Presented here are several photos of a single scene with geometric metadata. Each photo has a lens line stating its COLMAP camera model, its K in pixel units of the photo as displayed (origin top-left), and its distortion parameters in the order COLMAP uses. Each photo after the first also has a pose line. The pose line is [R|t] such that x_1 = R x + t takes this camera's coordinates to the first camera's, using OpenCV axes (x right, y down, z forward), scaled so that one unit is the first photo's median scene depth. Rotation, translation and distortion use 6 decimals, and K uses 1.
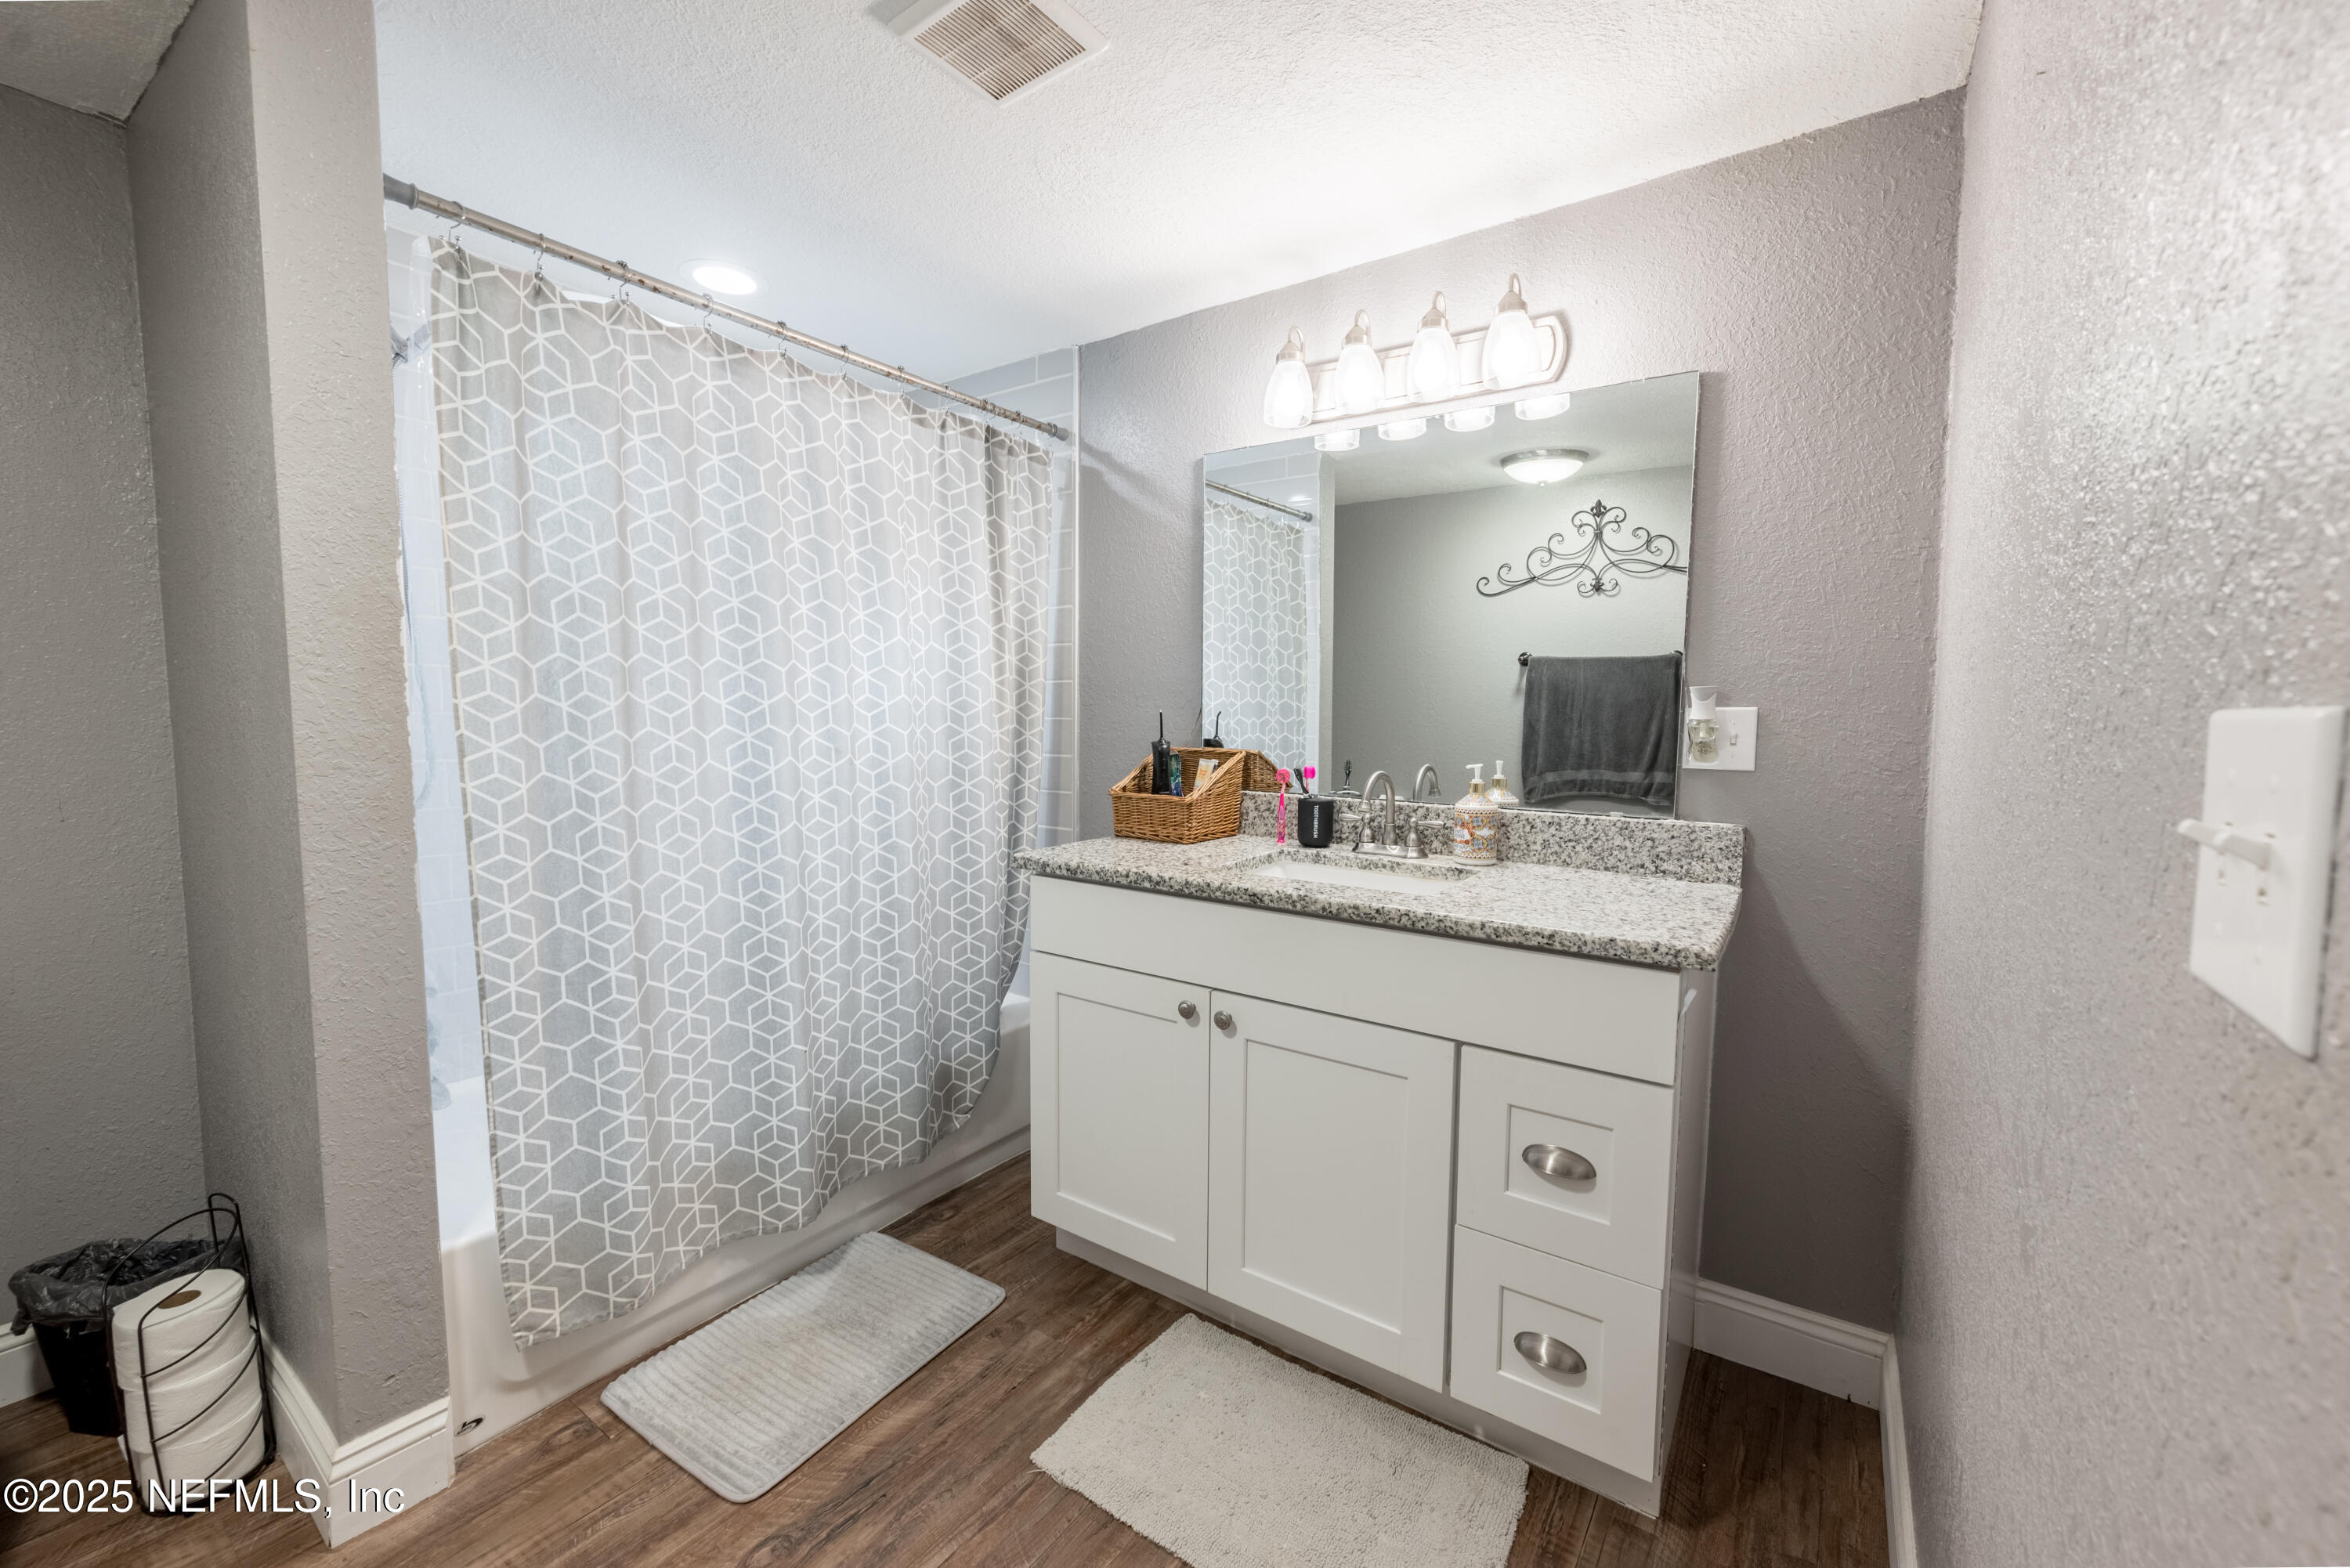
lens RADIAL K [[939.6, 0, 1179.2], [0, 939.6, 784.1], [0, 0, 1]] dist [-0.001771, -0.000375]
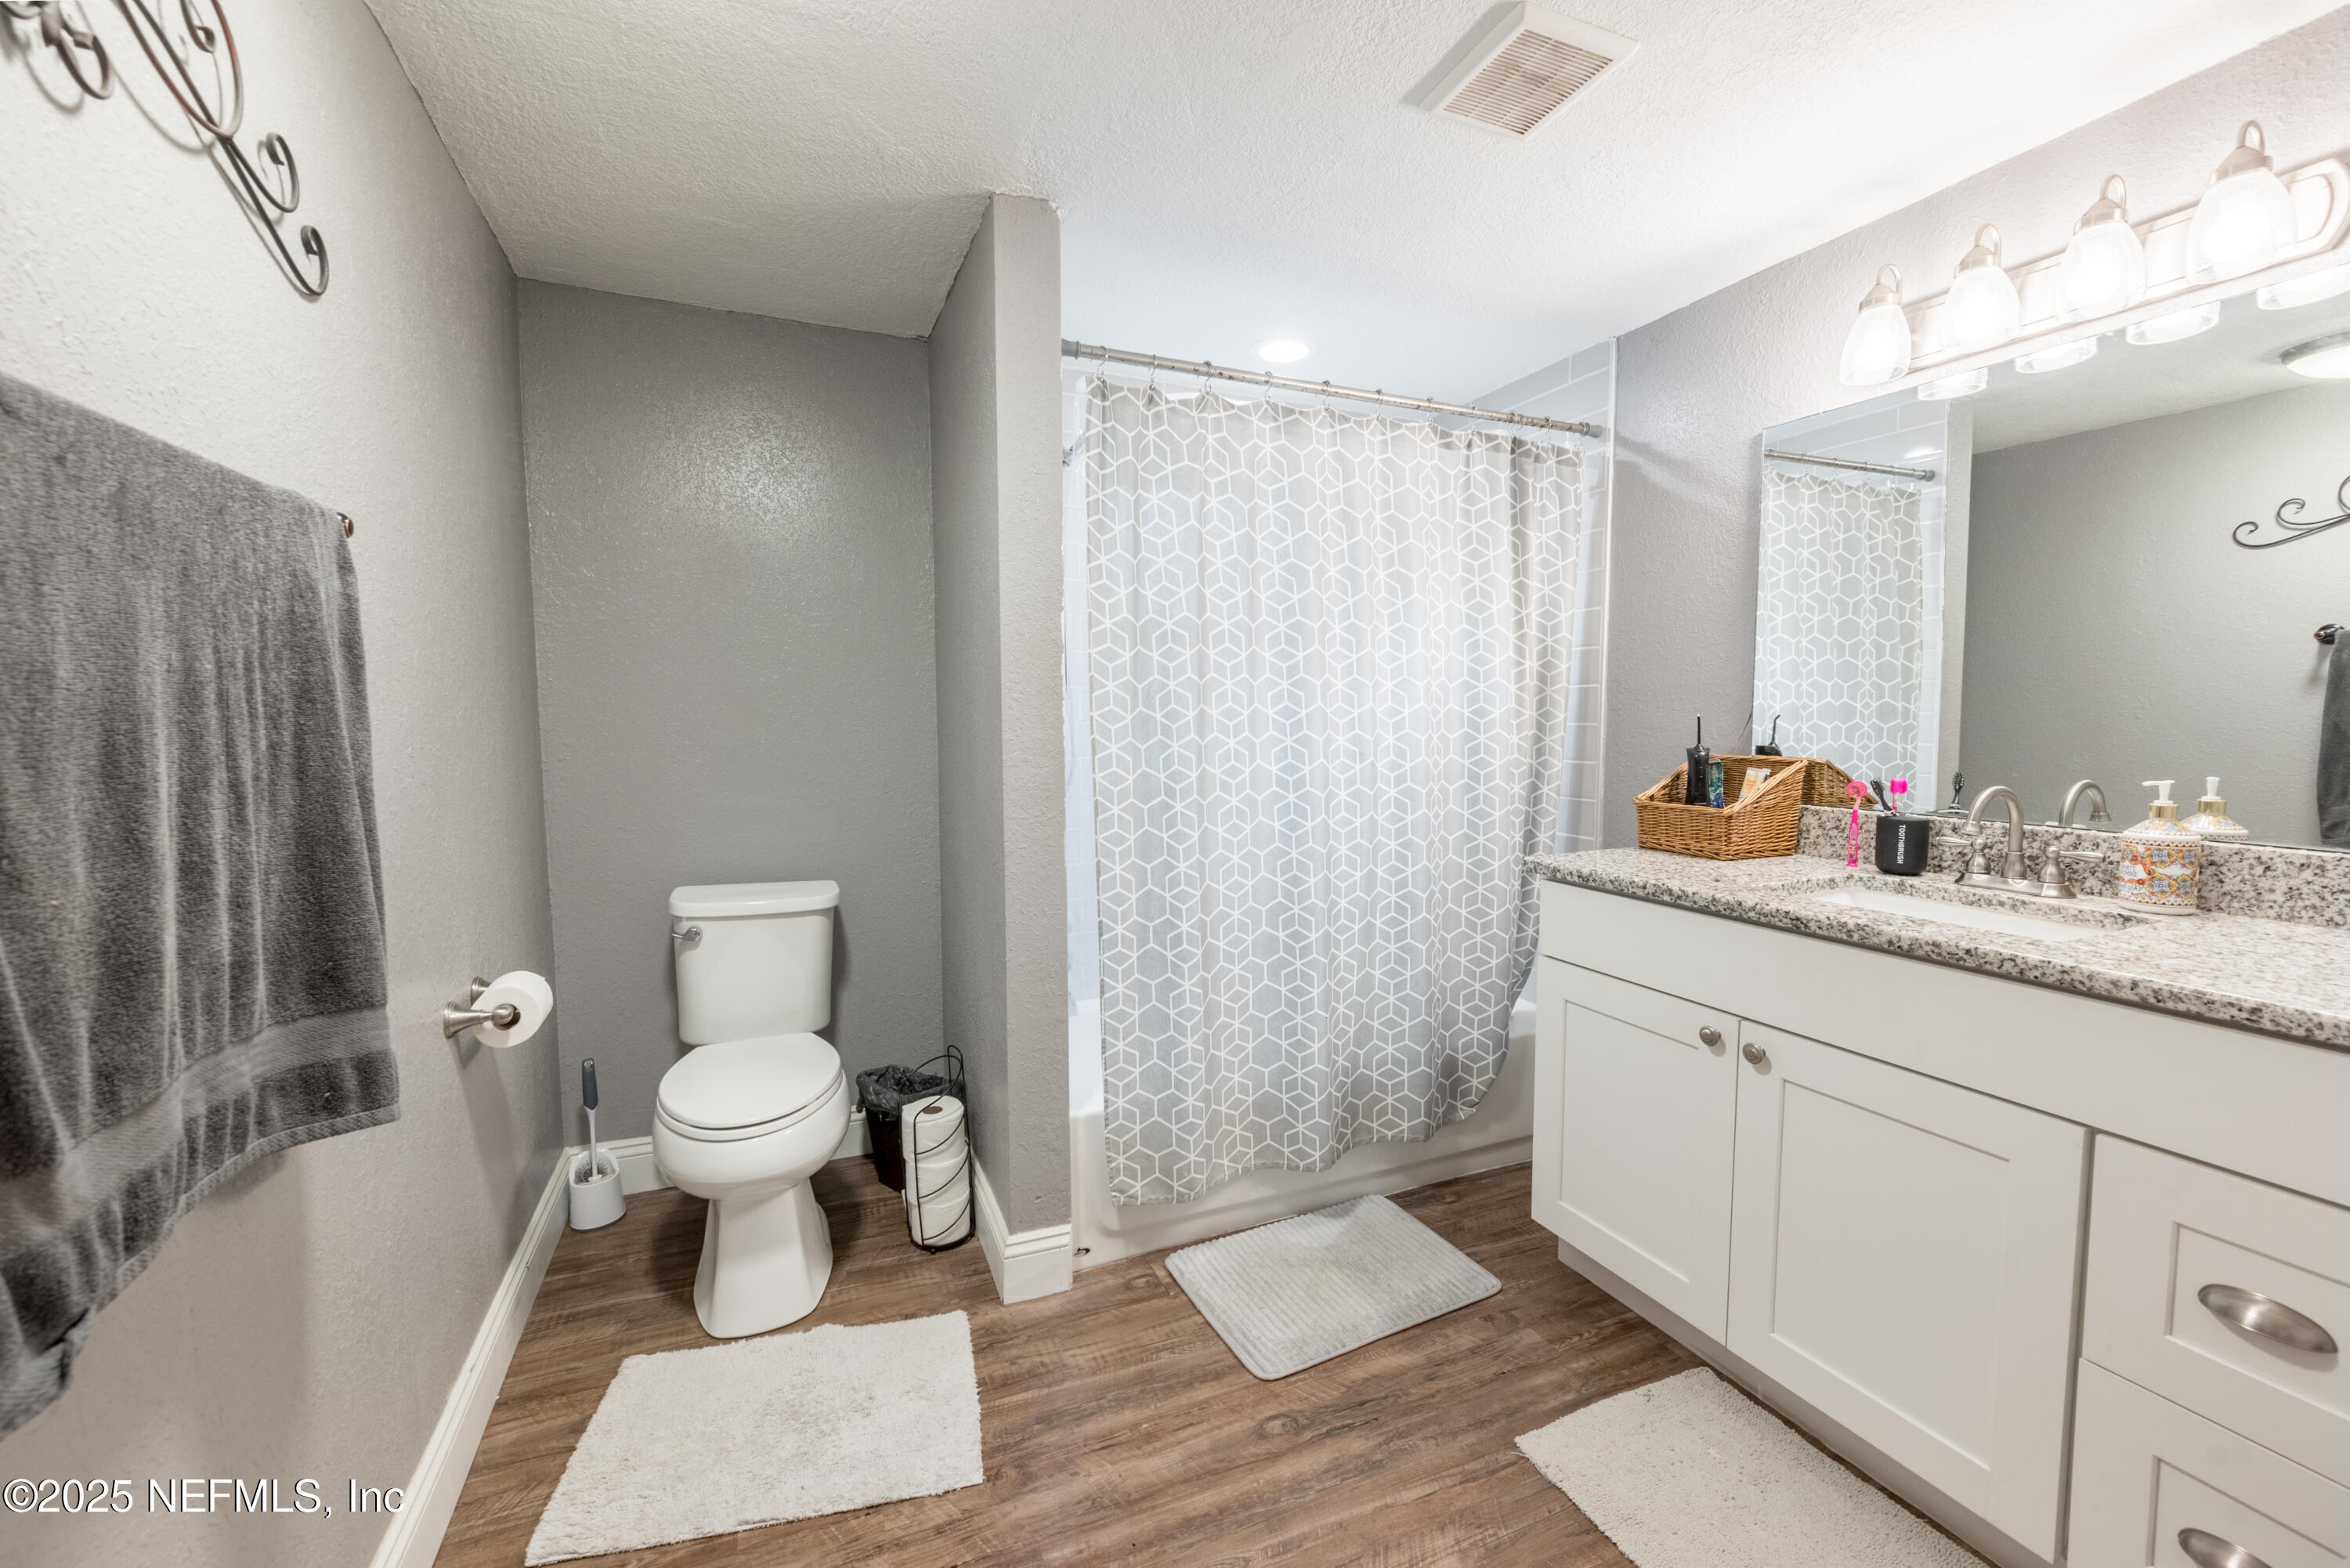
lens RADIAL K [[939.6, 0, 1179.4], [0, 939.6, 785.7], [0, 0, 1]] dist [-0.001771, -0.000375]
pose [[0.851203, 0.028068, -0.524086, 0.040335], [-0.031002, 0.999514, 0.003178, 0.005666], [0.523920, 0.013542, 0.851660, -0.068330]]
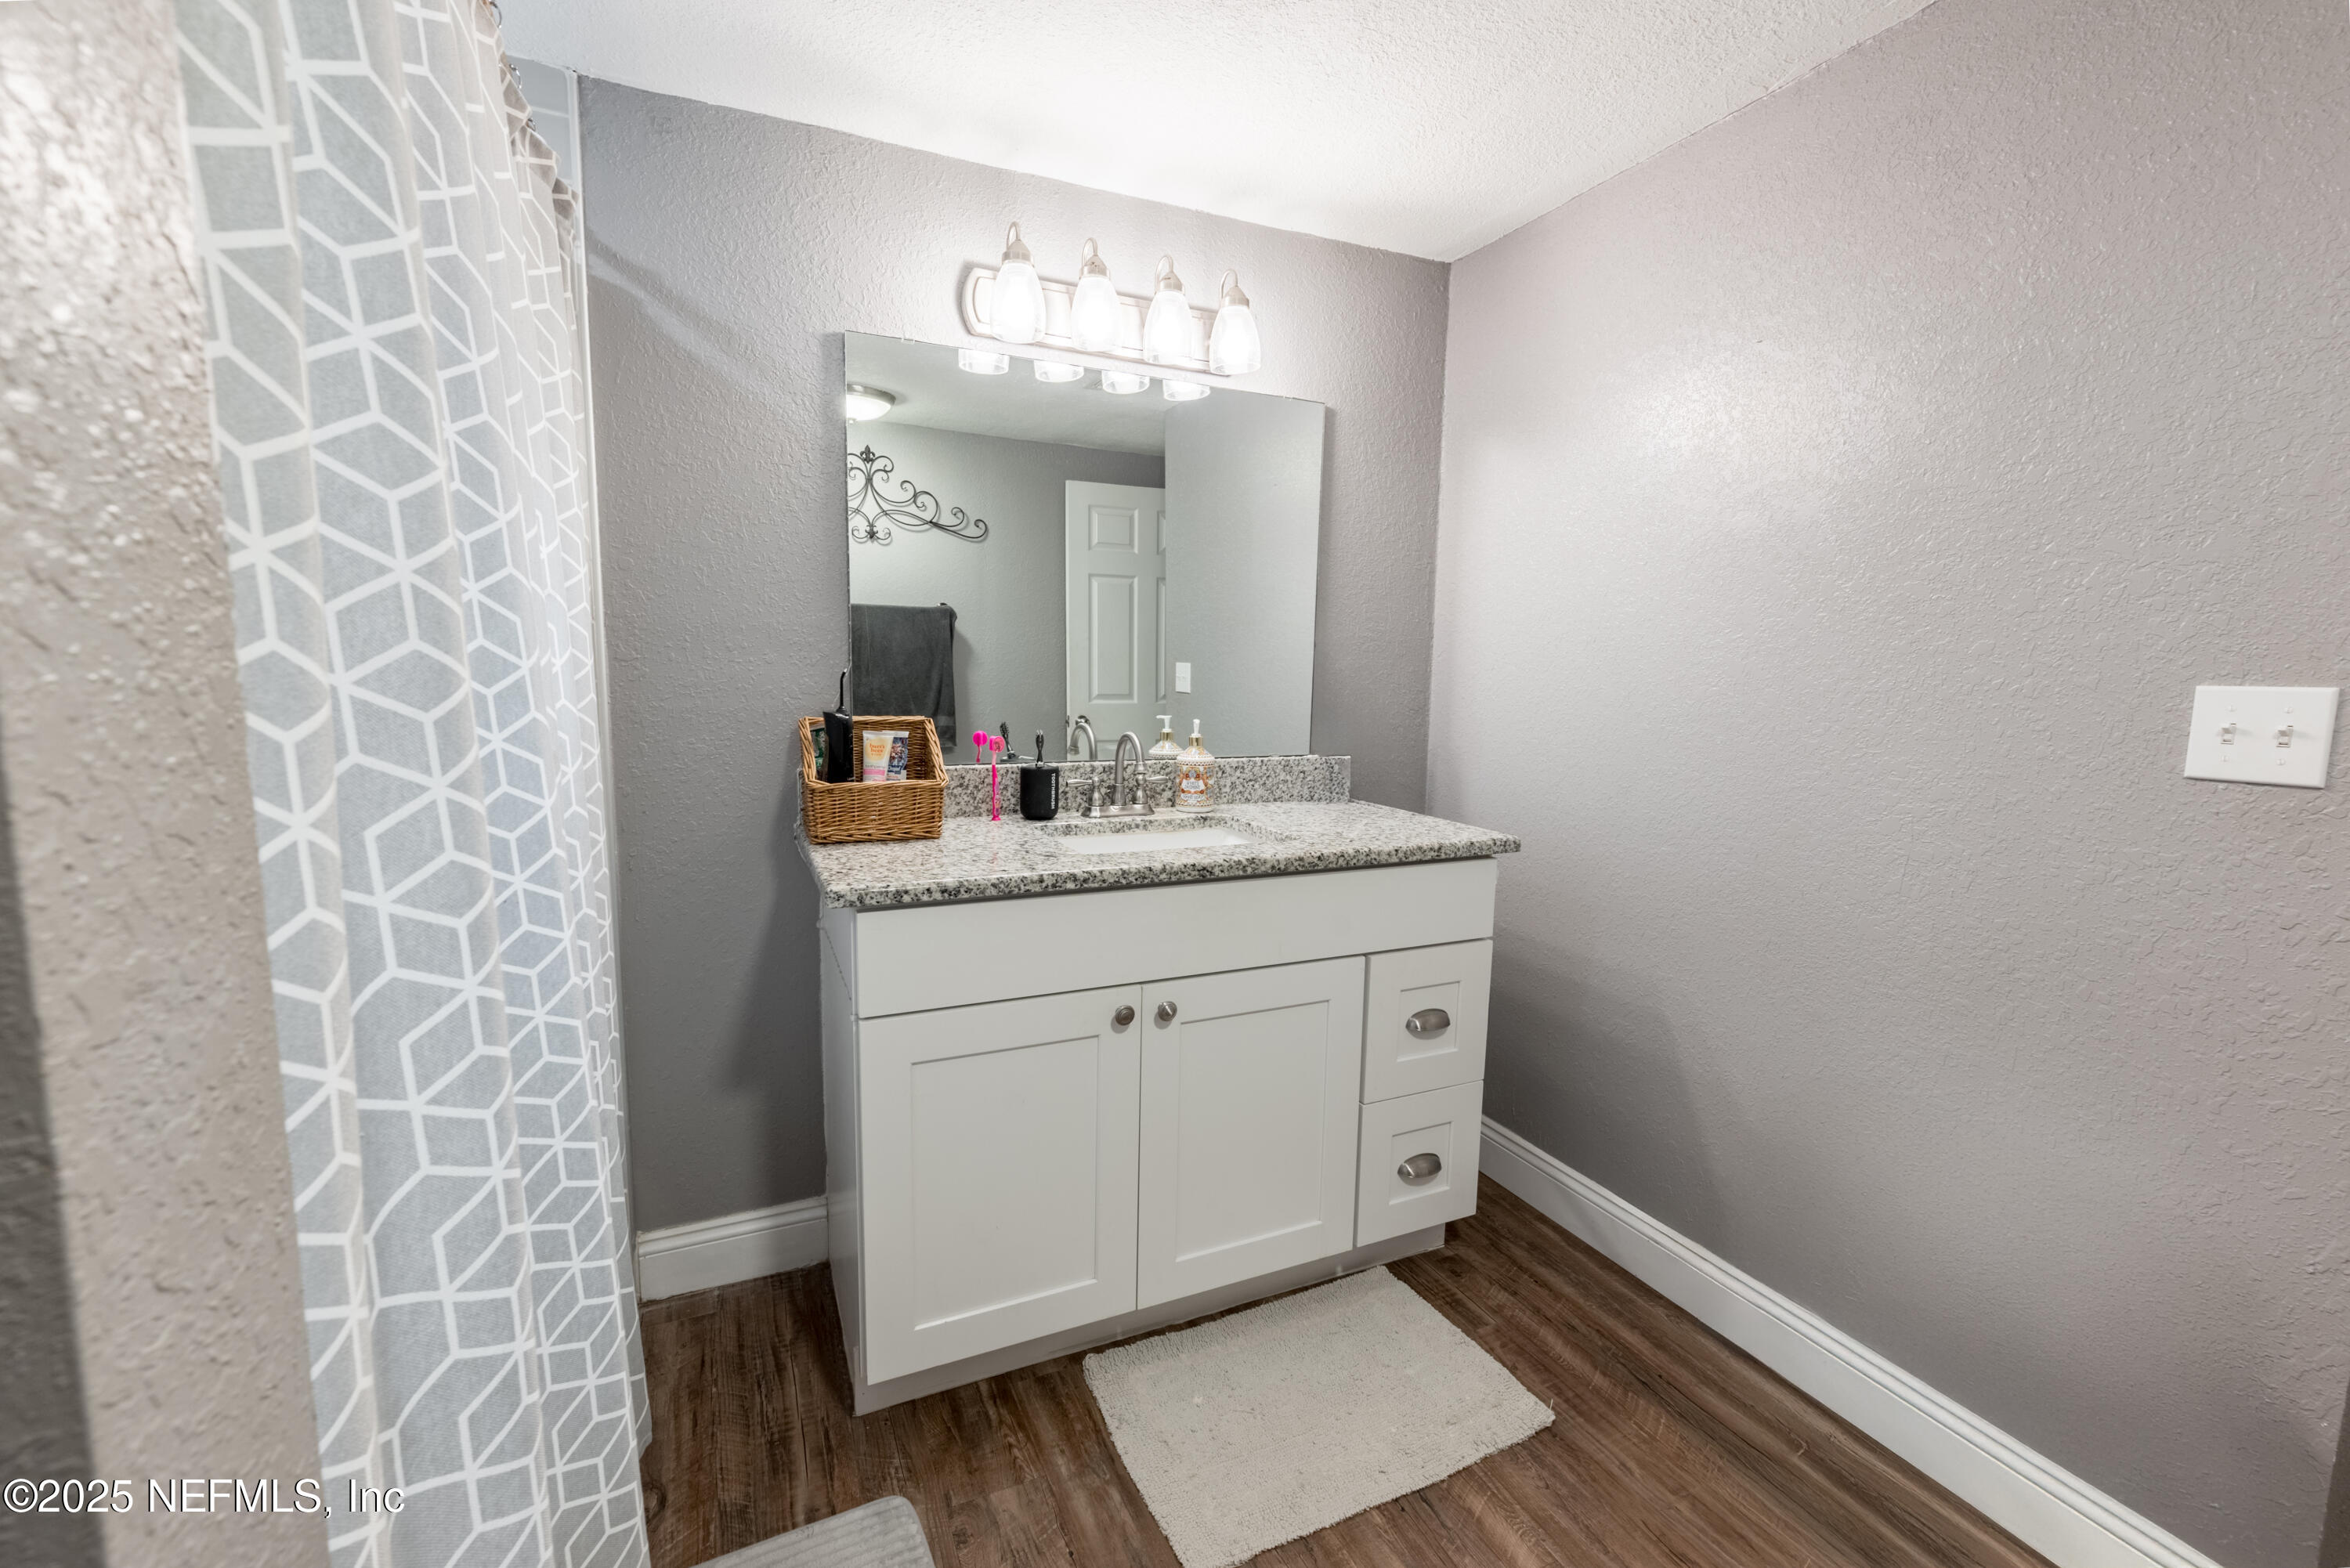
lens RADIAL K [[939.6, 0, 1237.0], [0, 939.6, 778.3], [0, 0, 1]] dist [-0.001771, -0.000375]
pose [[0.507632, -0.104438, 0.855221, -0.651864], [0.057249, 0.994521, 0.087468, -0.050217], [-0.859670, 0.004559, 0.510829, 0.447251]]
